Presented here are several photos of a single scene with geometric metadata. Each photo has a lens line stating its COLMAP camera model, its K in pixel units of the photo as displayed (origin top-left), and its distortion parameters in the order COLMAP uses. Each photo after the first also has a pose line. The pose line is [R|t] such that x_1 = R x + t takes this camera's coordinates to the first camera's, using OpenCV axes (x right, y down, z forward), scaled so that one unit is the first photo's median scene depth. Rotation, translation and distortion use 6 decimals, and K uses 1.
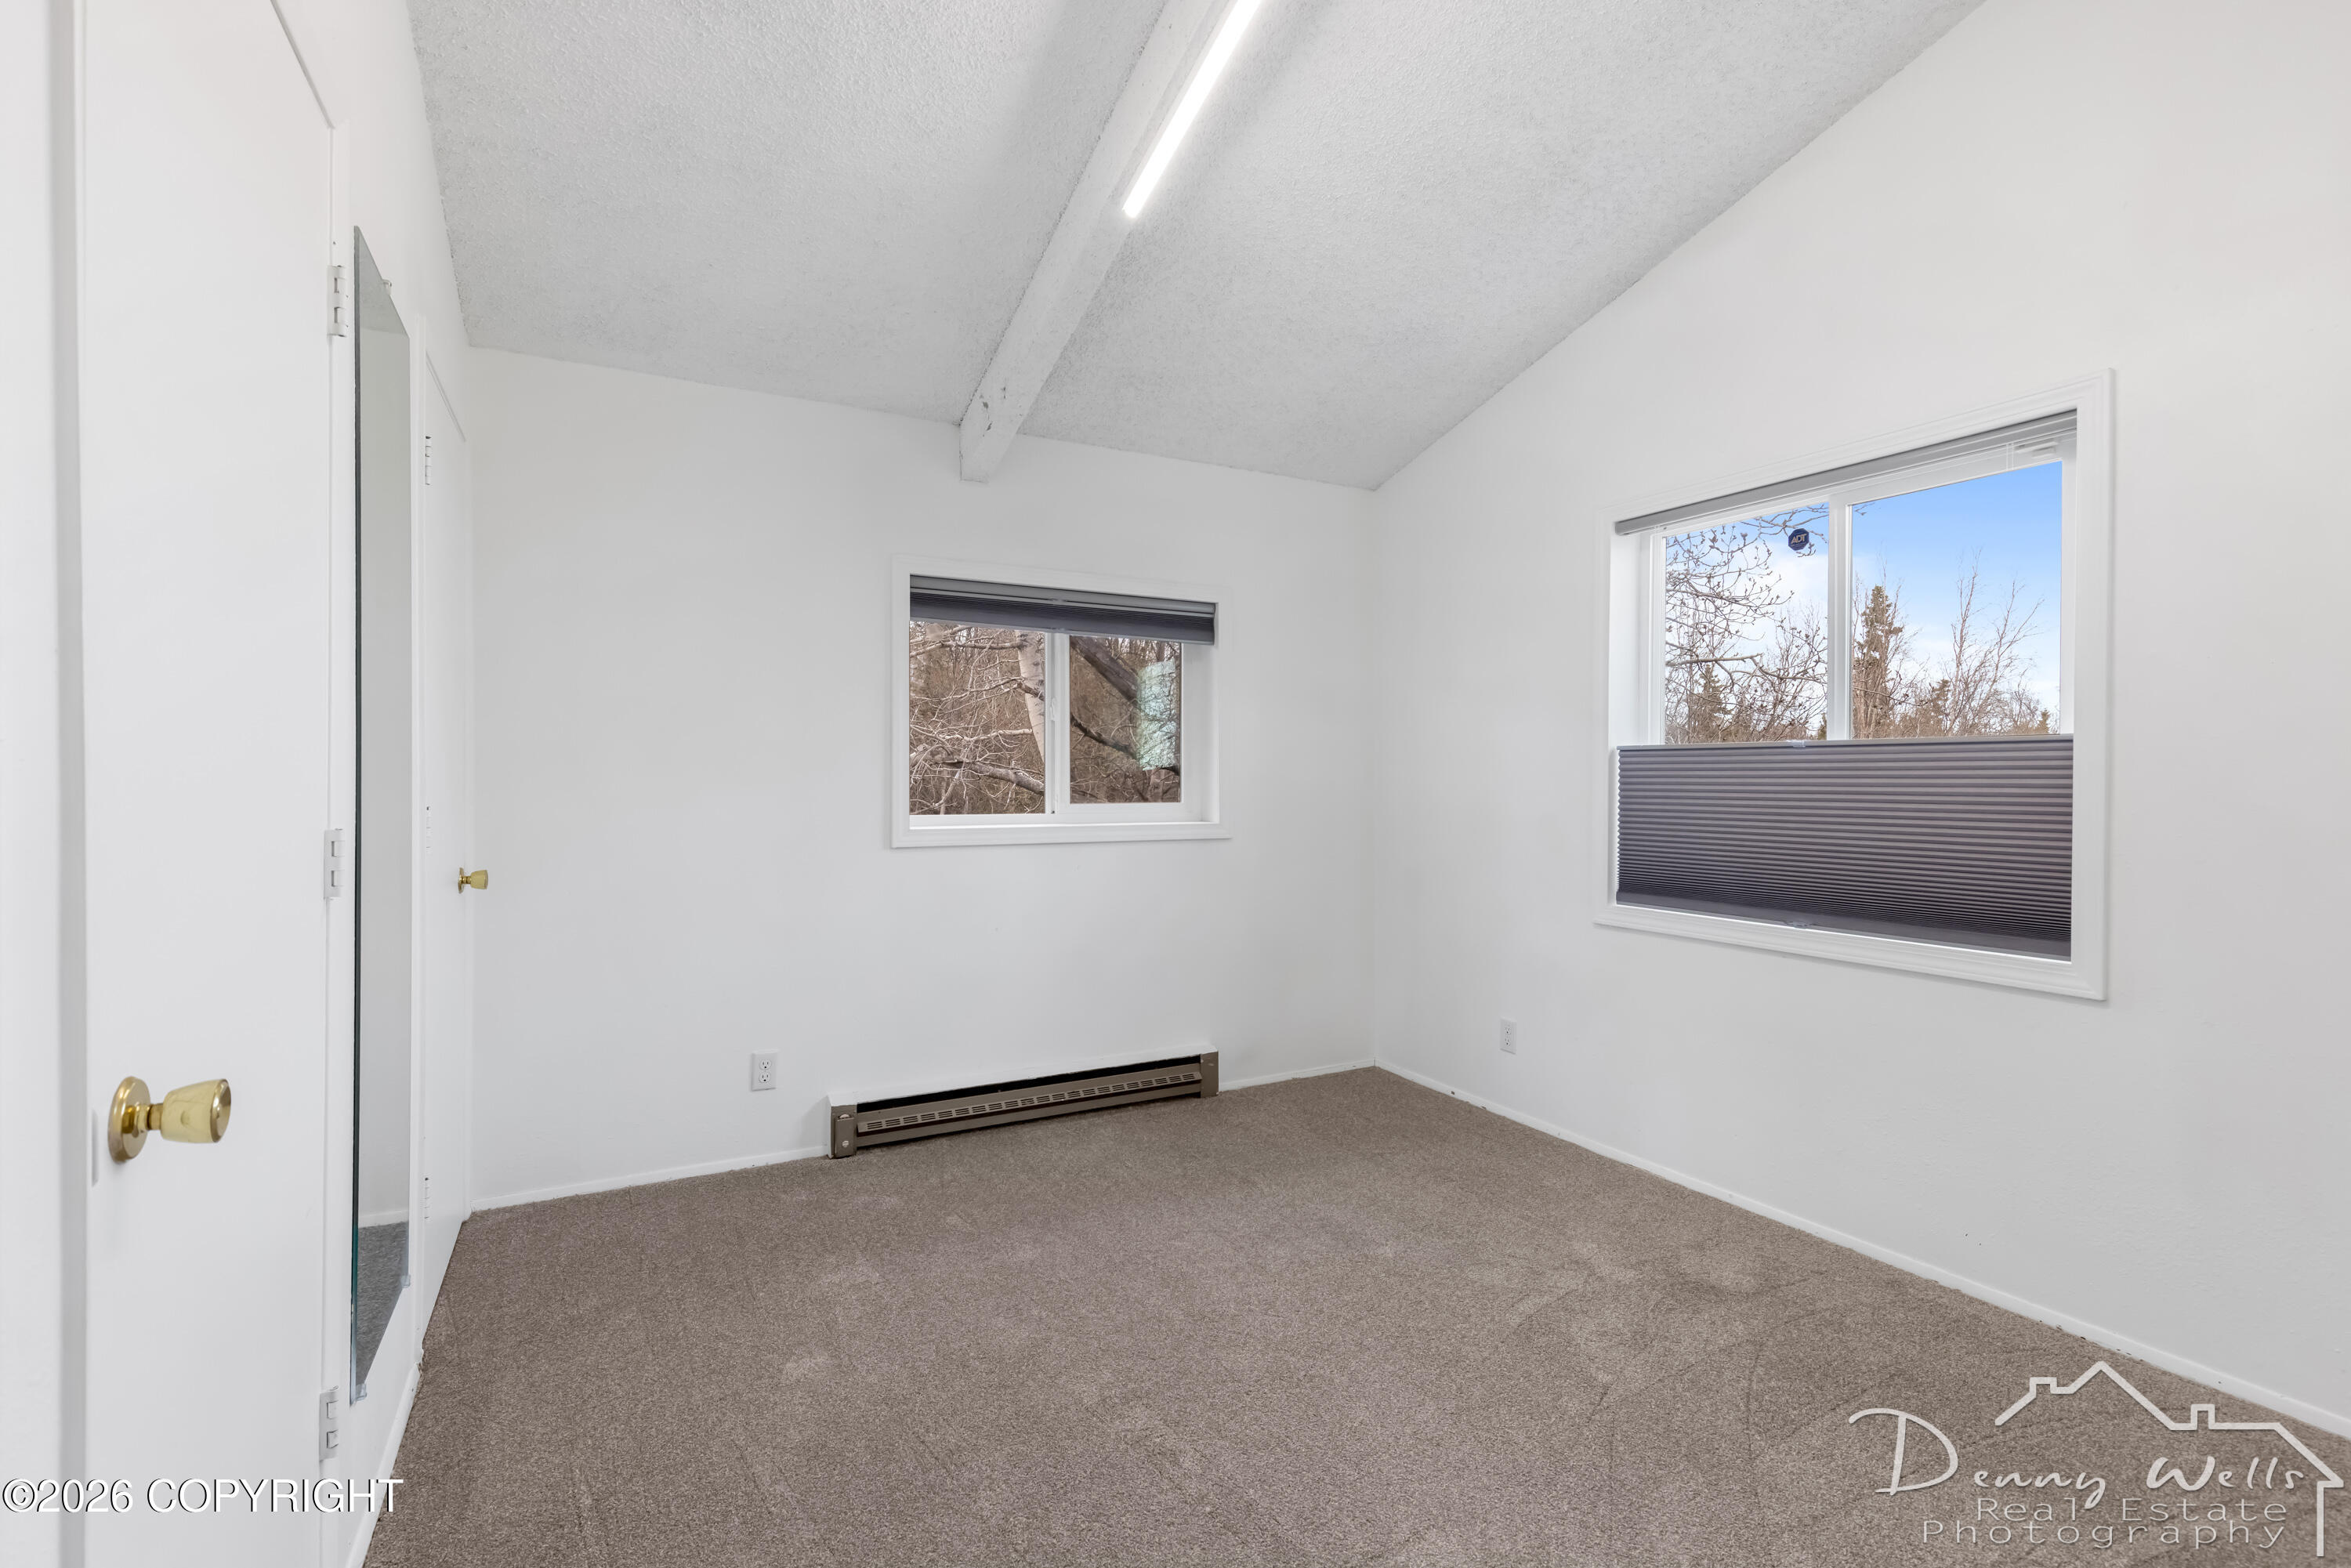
lens RADIAL K [[1066.6, 0, 1174.8], [0, 1066.6, 779.2], [0, 0, 1]] dist [0.003697, -0.000330]
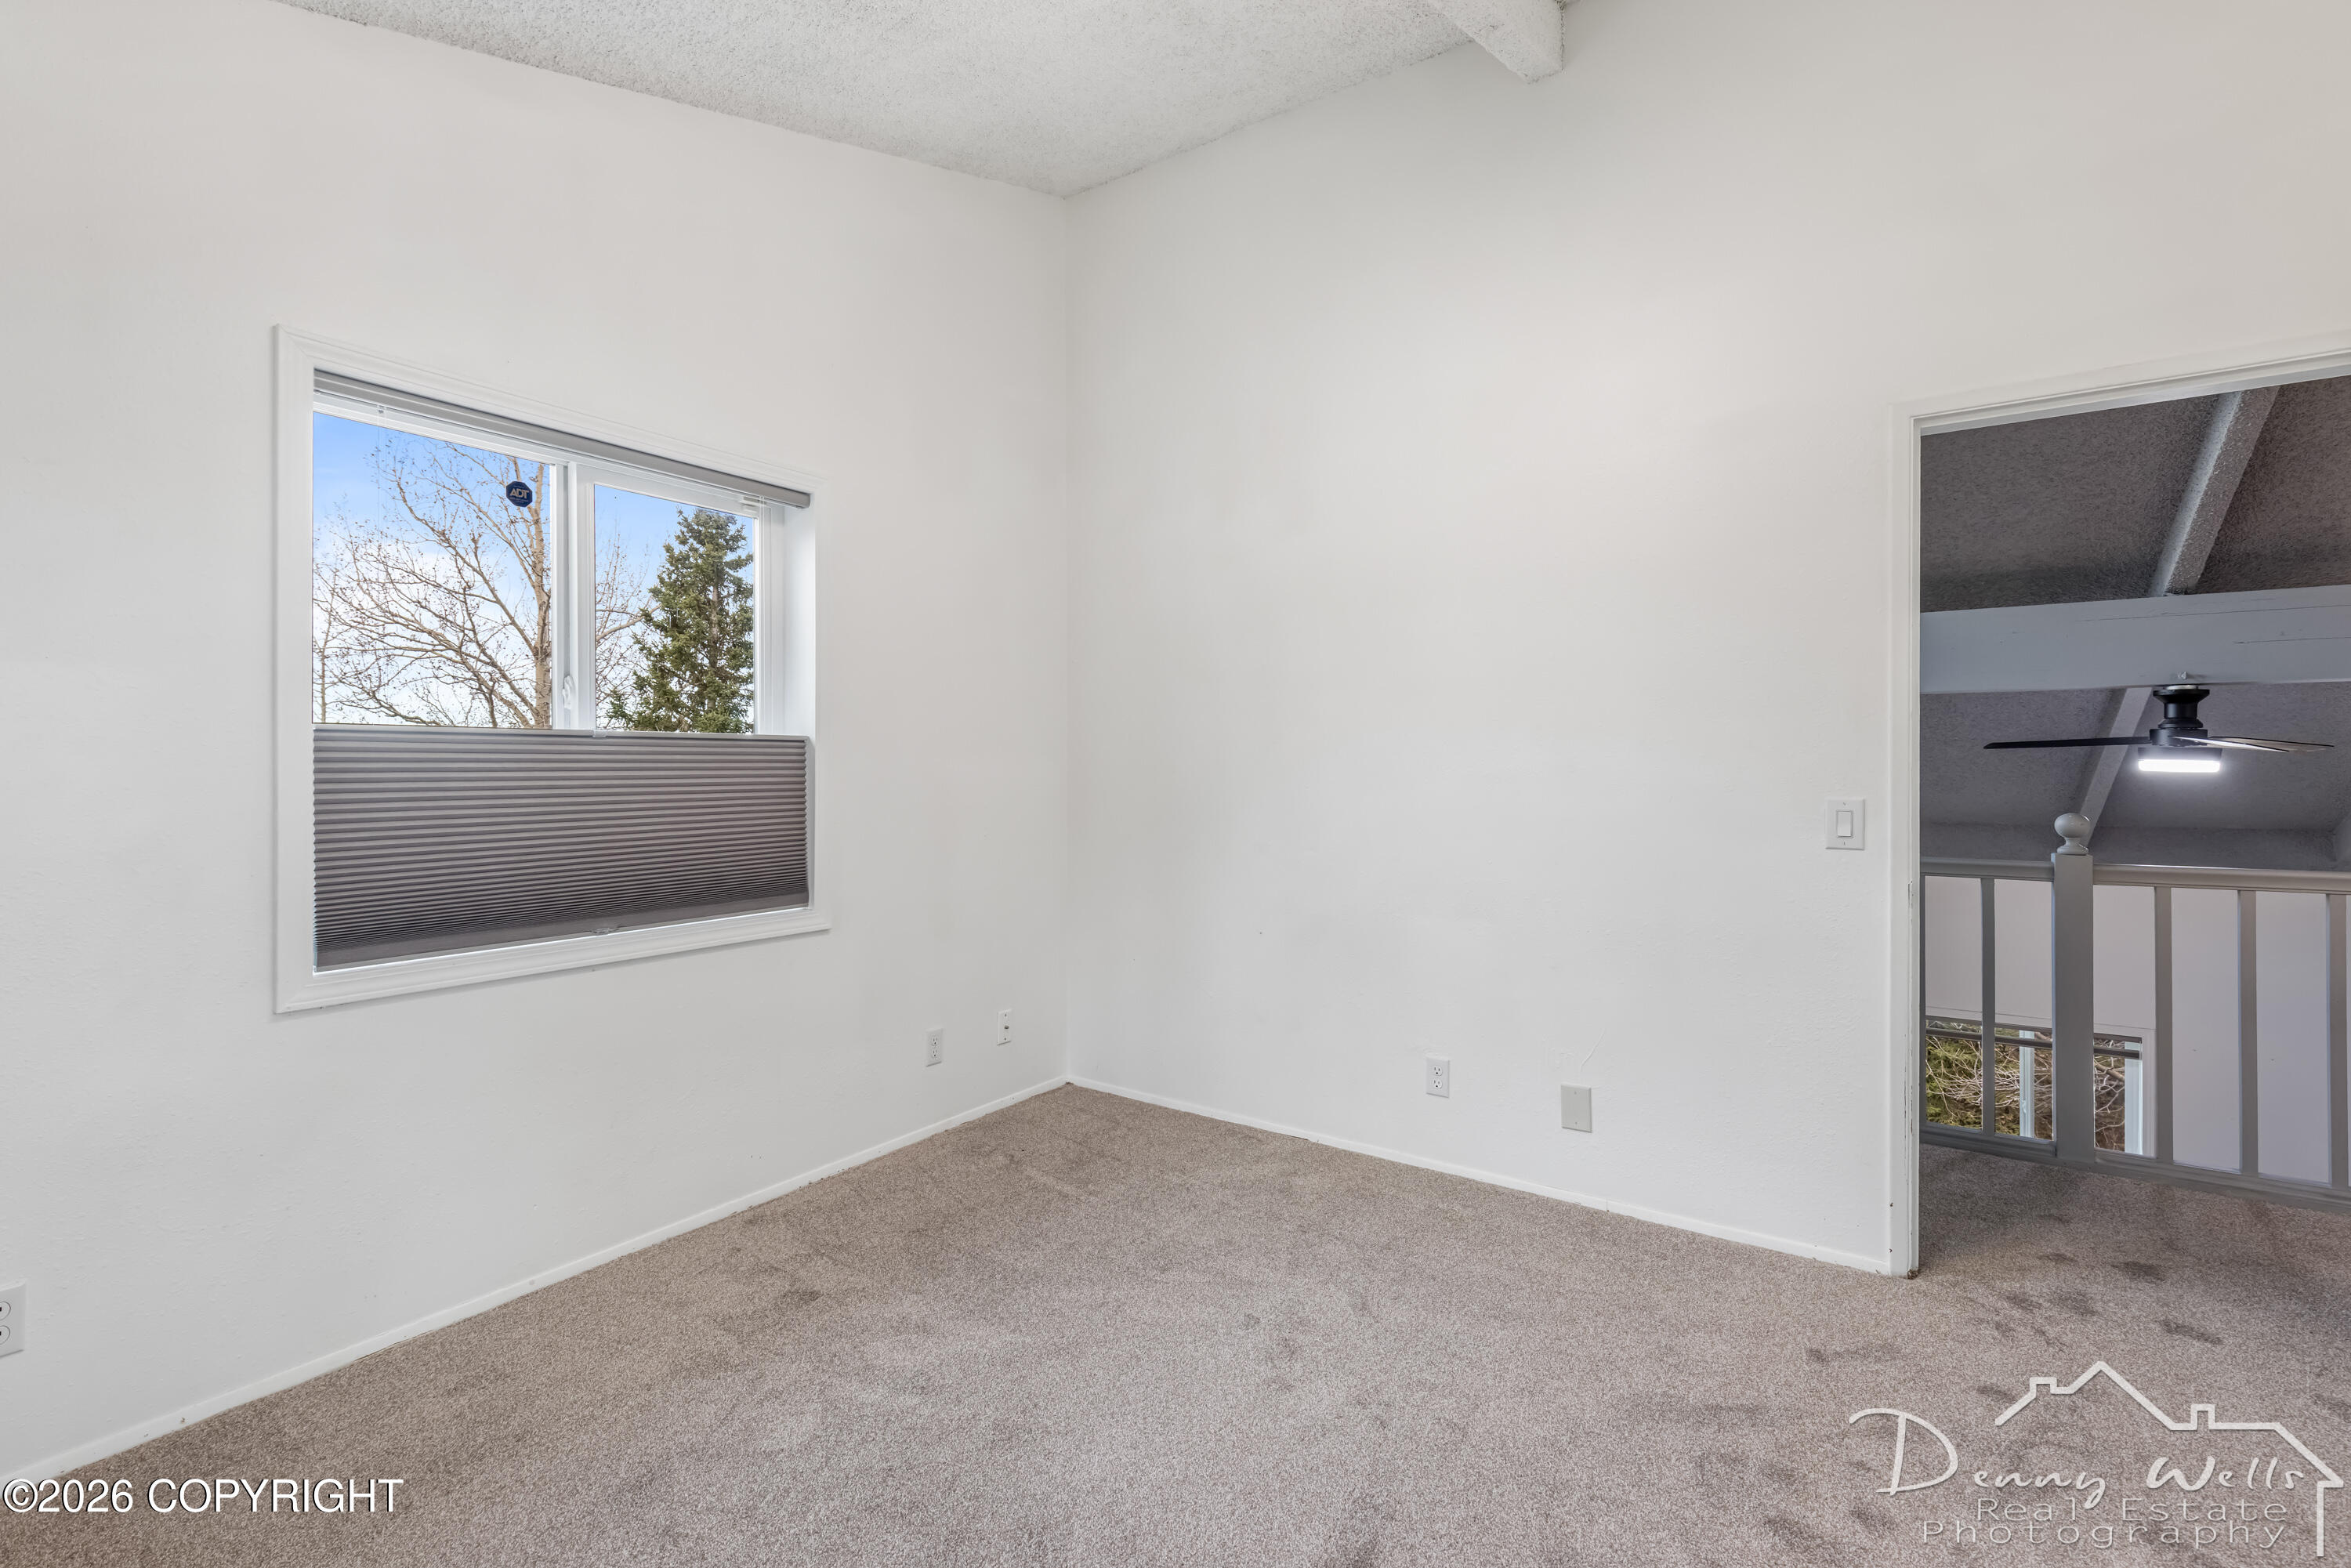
lens RADIAL K [[1066.6, 0, 1156.3], [0, 1066.6, 770.1], [0, 0, 1]] dist [0.003697, -0.000330]
pose [[-0.455229, -0.006831, 0.890348, -0.494026], [0.005777, 0.999927, 0.010625, -0.009839], [-0.890356, 0.009980, -0.455156, 1.103235]]
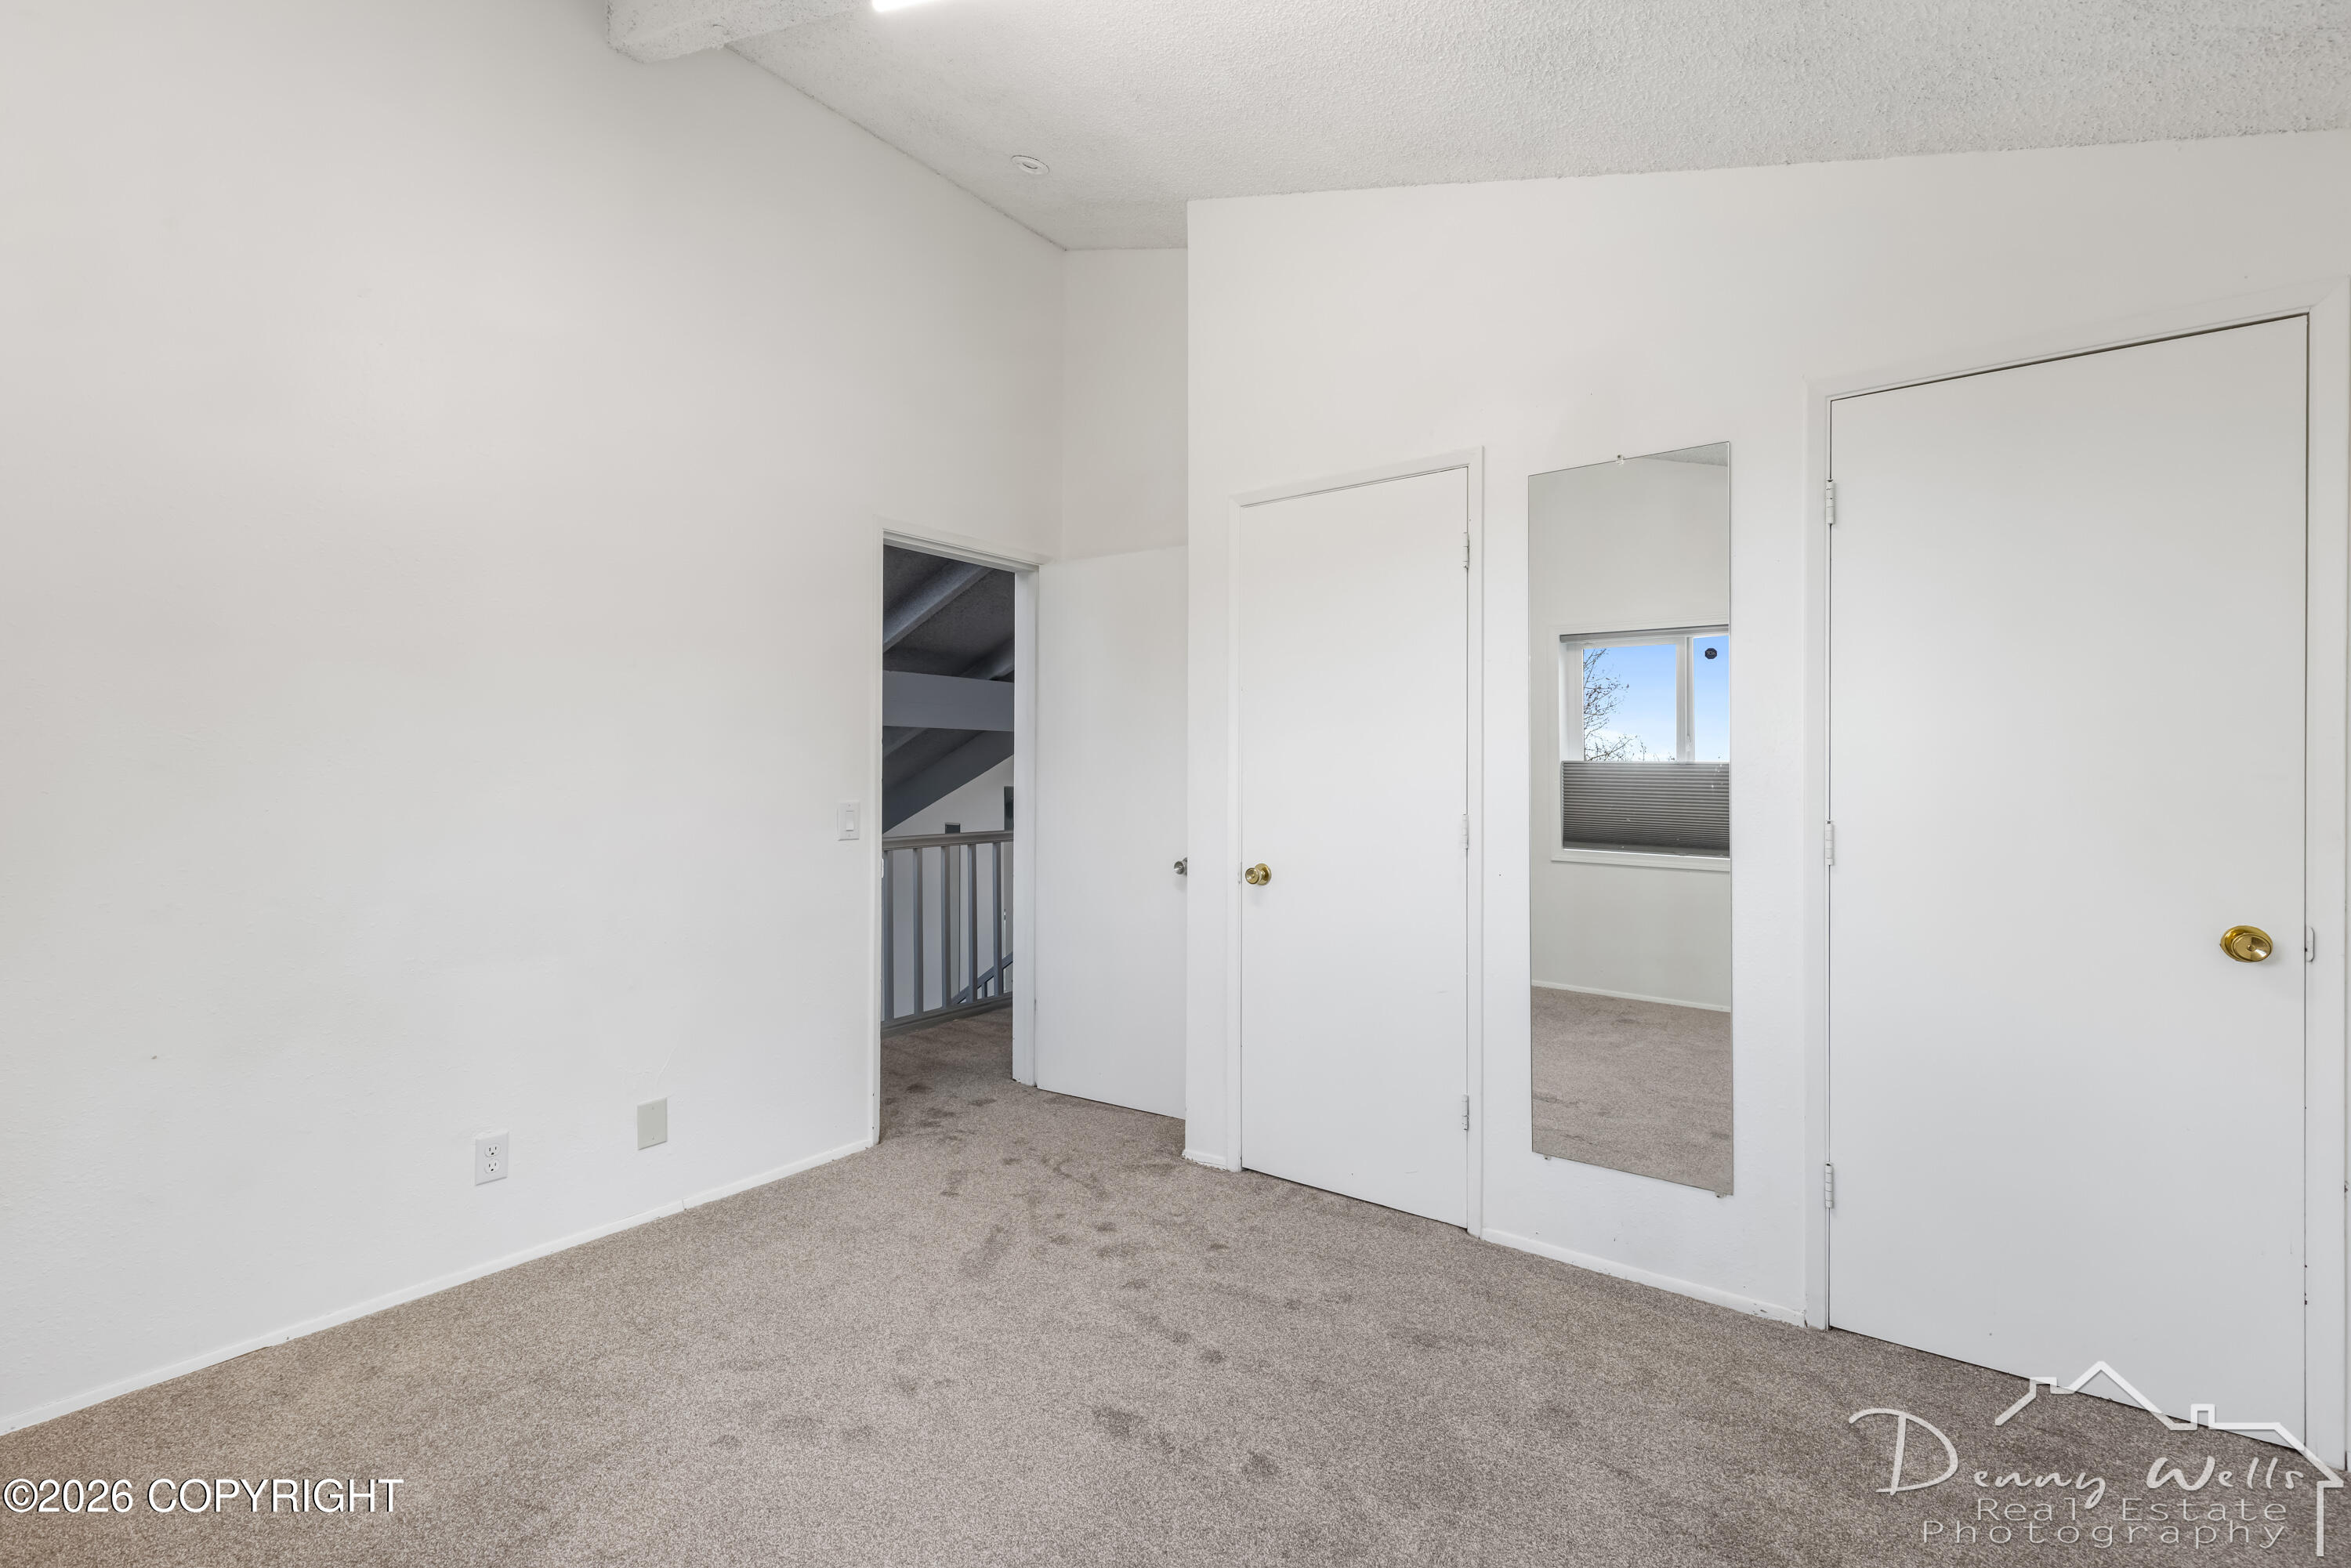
lens RADIAL K [[1066.6, 0, 1158.7], [0, 1066.6, 777.3], [0, 0, 1]] dist [0.003697, -0.000330]
pose [[-0.905986, -0.001601, -0.423305, 2.716987], [-0.005830, 0.999945, 0.008696, -0.022248], [0.423268, 0.010346, -0.905946, 2.423414]]
